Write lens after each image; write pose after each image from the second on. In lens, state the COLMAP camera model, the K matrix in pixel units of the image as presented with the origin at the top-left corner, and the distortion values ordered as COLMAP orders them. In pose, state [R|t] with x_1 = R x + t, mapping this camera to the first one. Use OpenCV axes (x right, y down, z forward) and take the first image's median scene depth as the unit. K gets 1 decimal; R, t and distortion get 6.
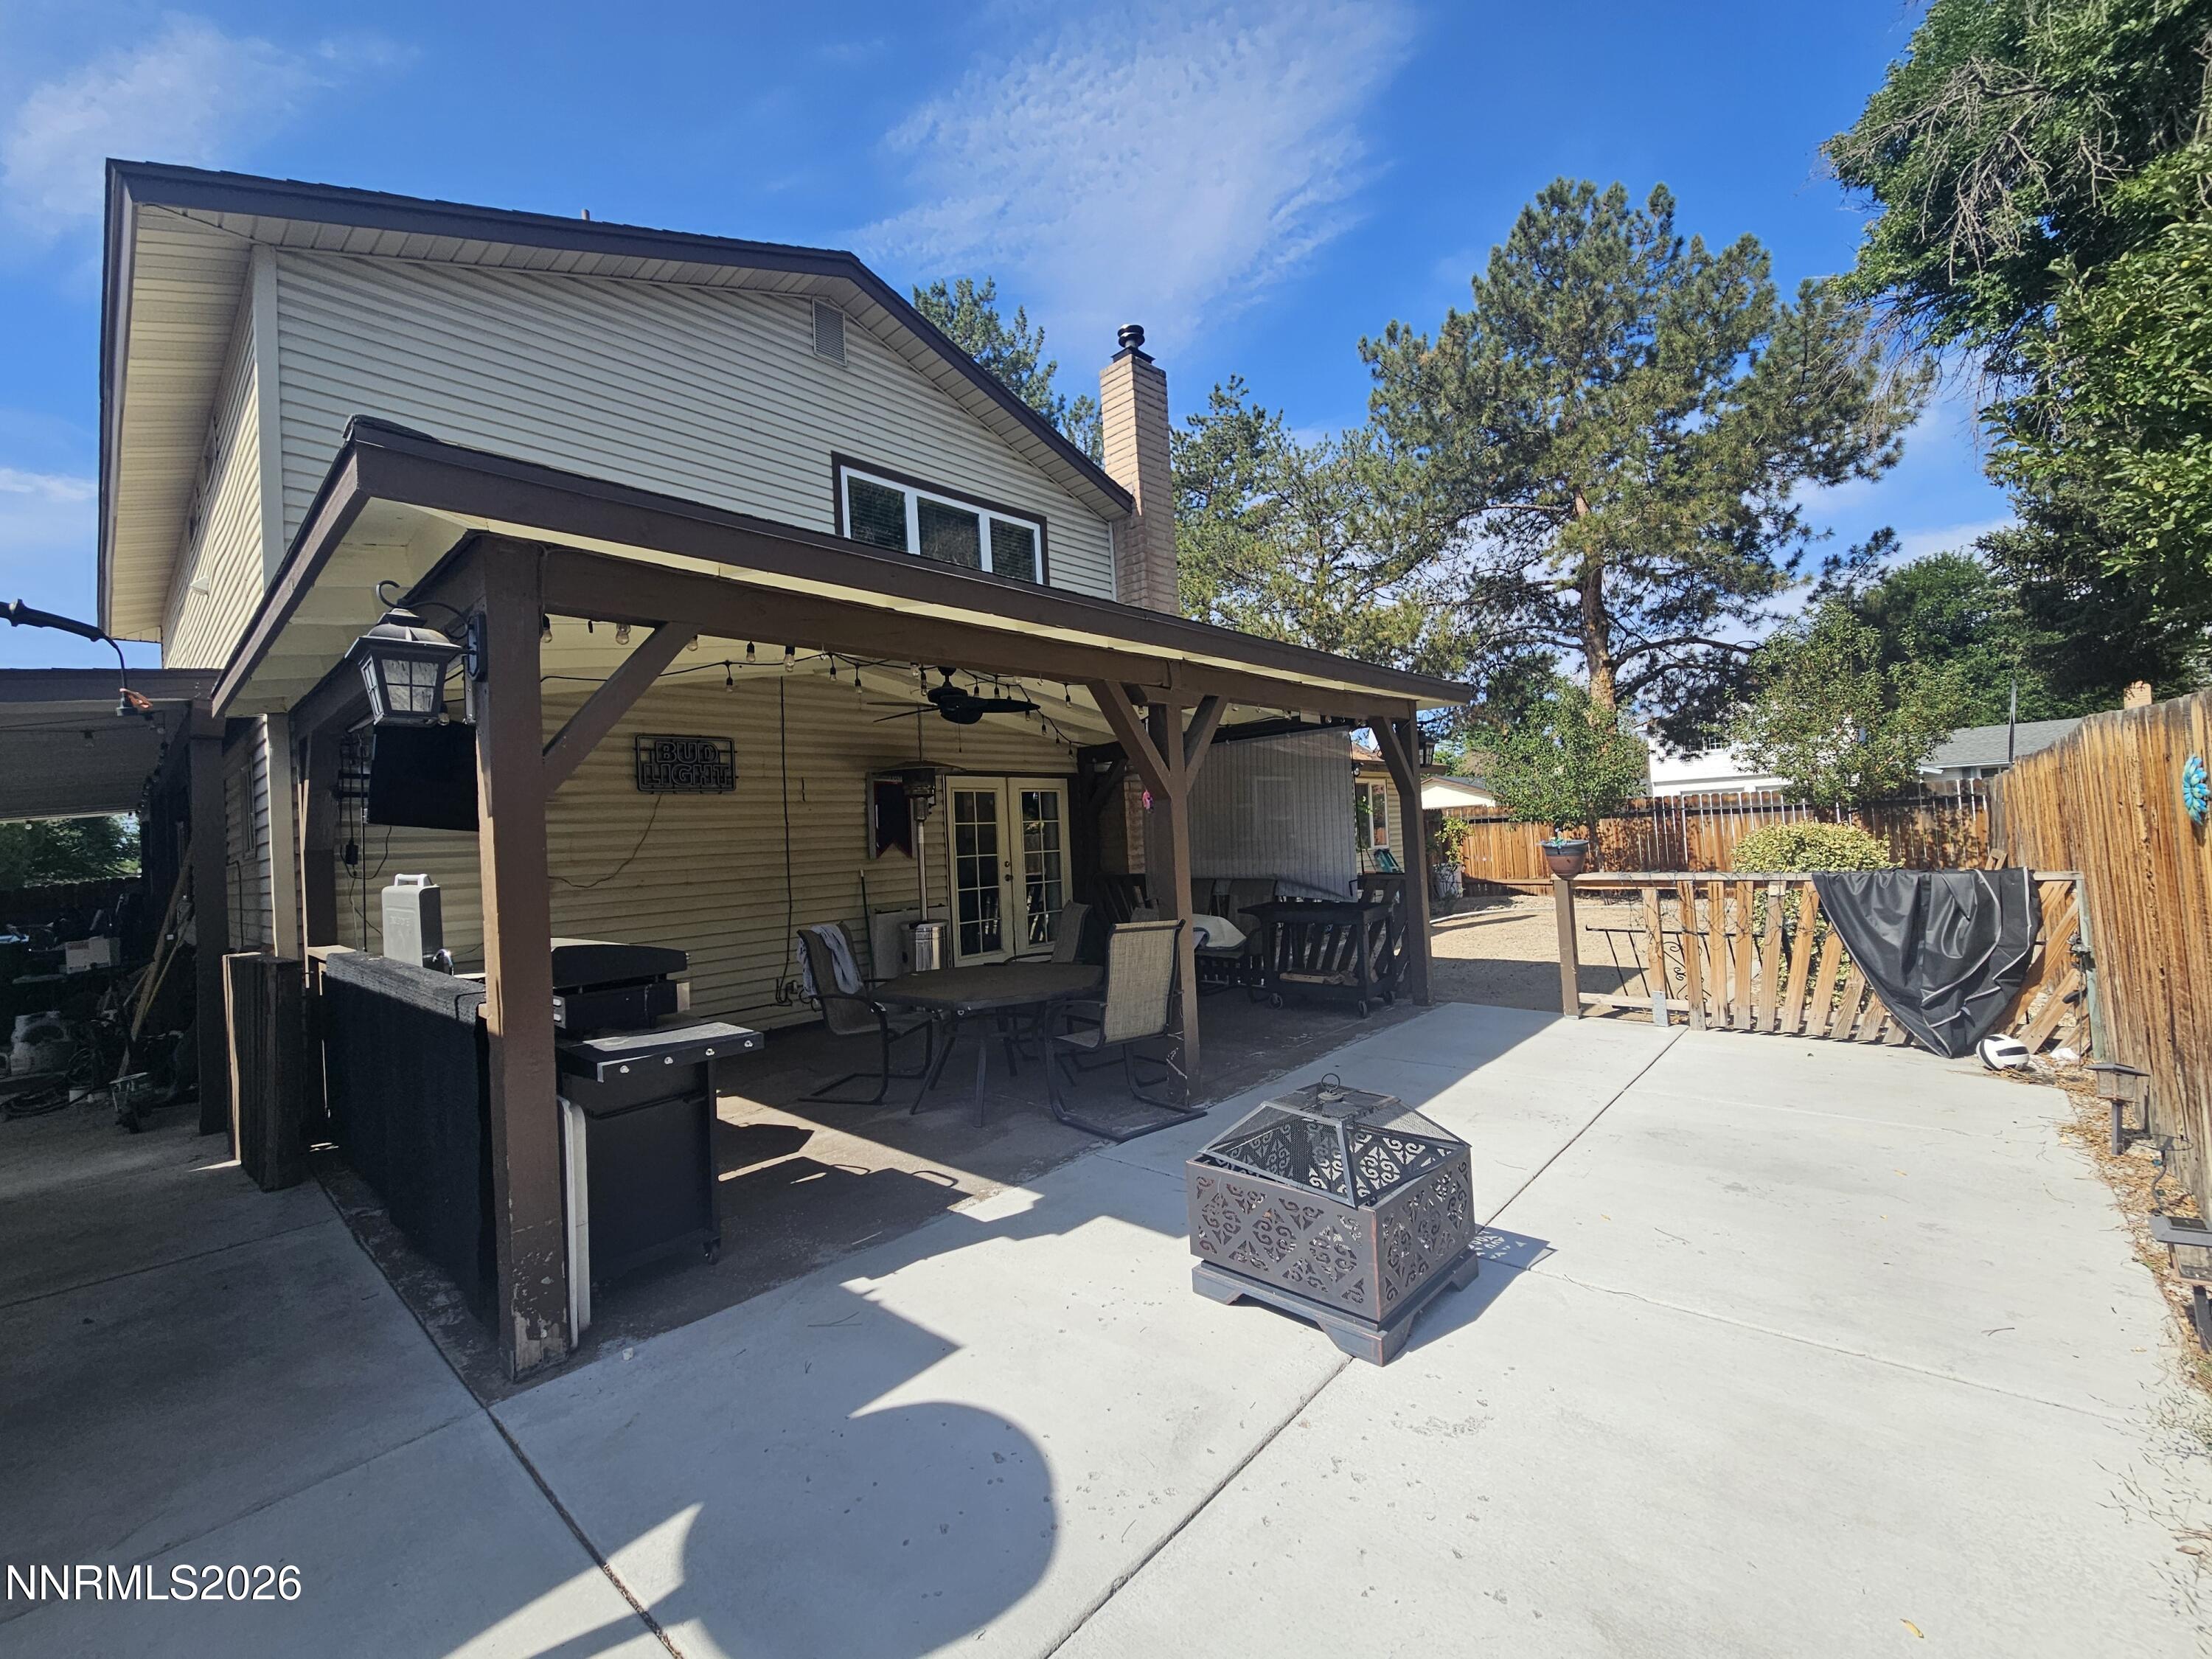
lens RADIAL K [[914.8, 0, 1105.6], [0, 914.8, 819.8], [0, 0, 1]] dist [-0.001332, 0.000364]
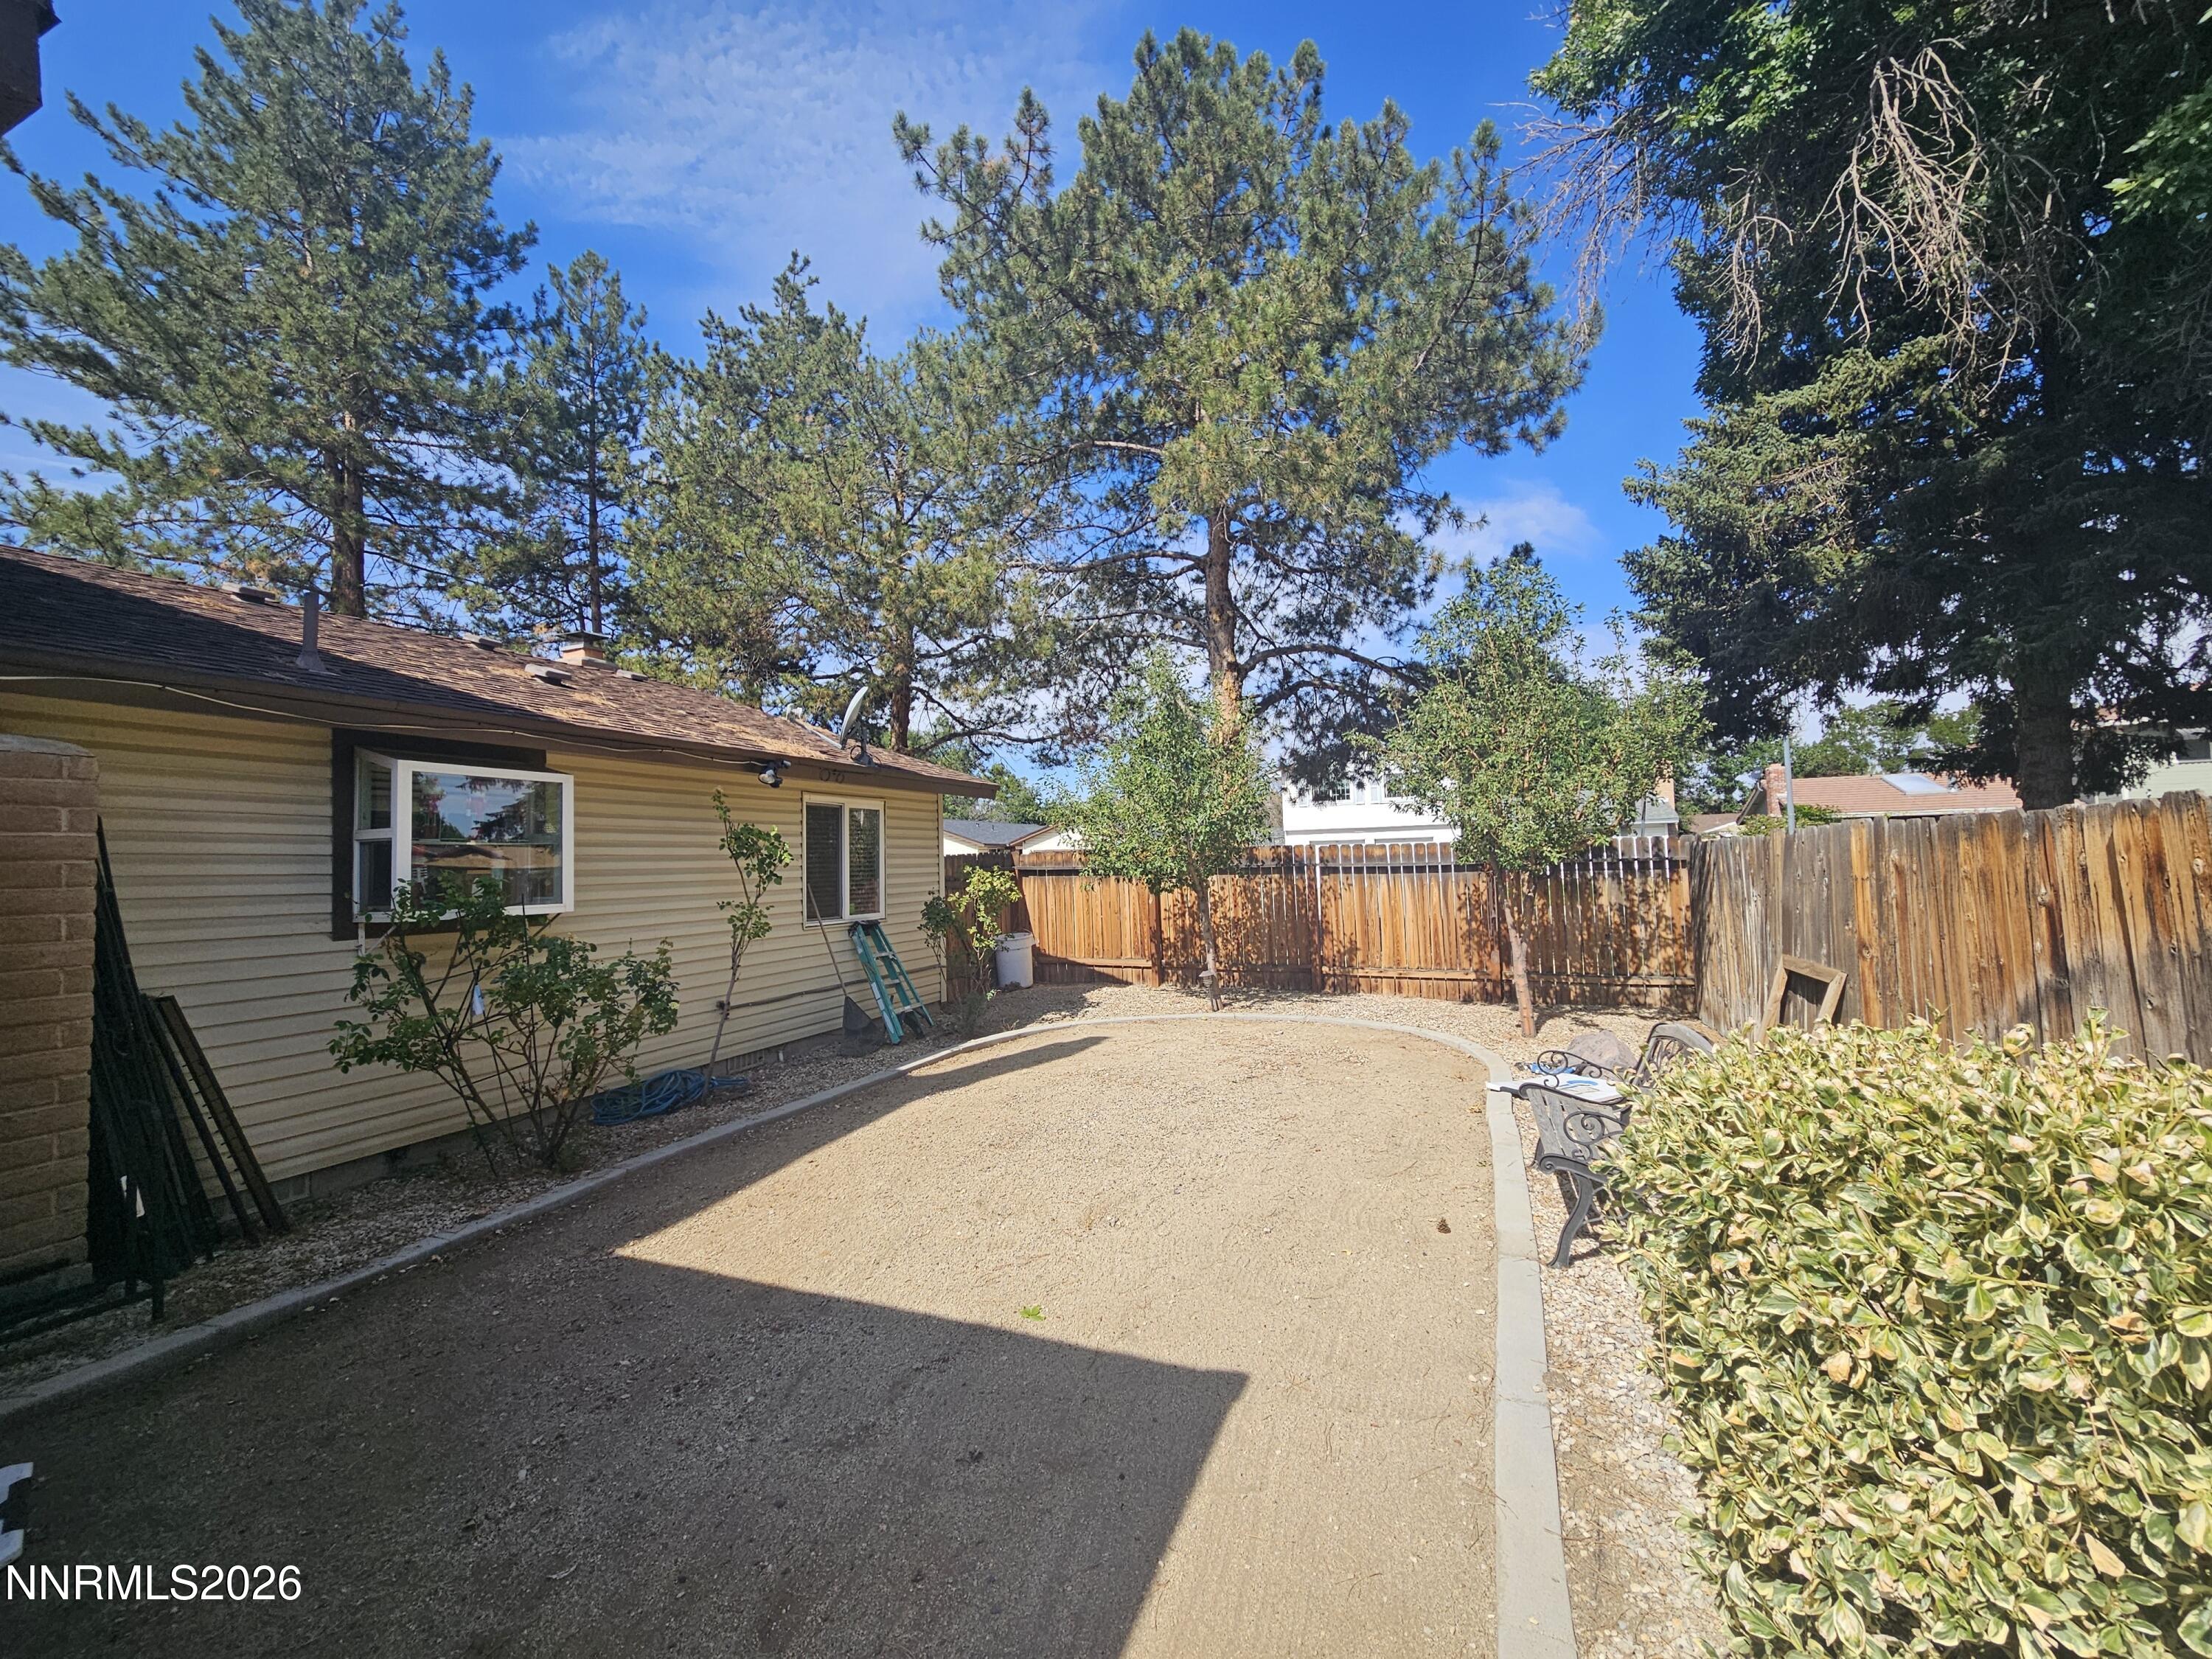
lens RADIAL K [[914.8, 0, 1105.1], [0, 914.8, 816.8], [0, 0, 1]] dist [-0.001332, 0.000364]
pose [[0.940914, 0.044816, 0.335666, 0.202154], [-0.030457, 0.998387, -0.047924, -0.008364], [-0.337272, 0.034869, 0.940761, 0.330911]]
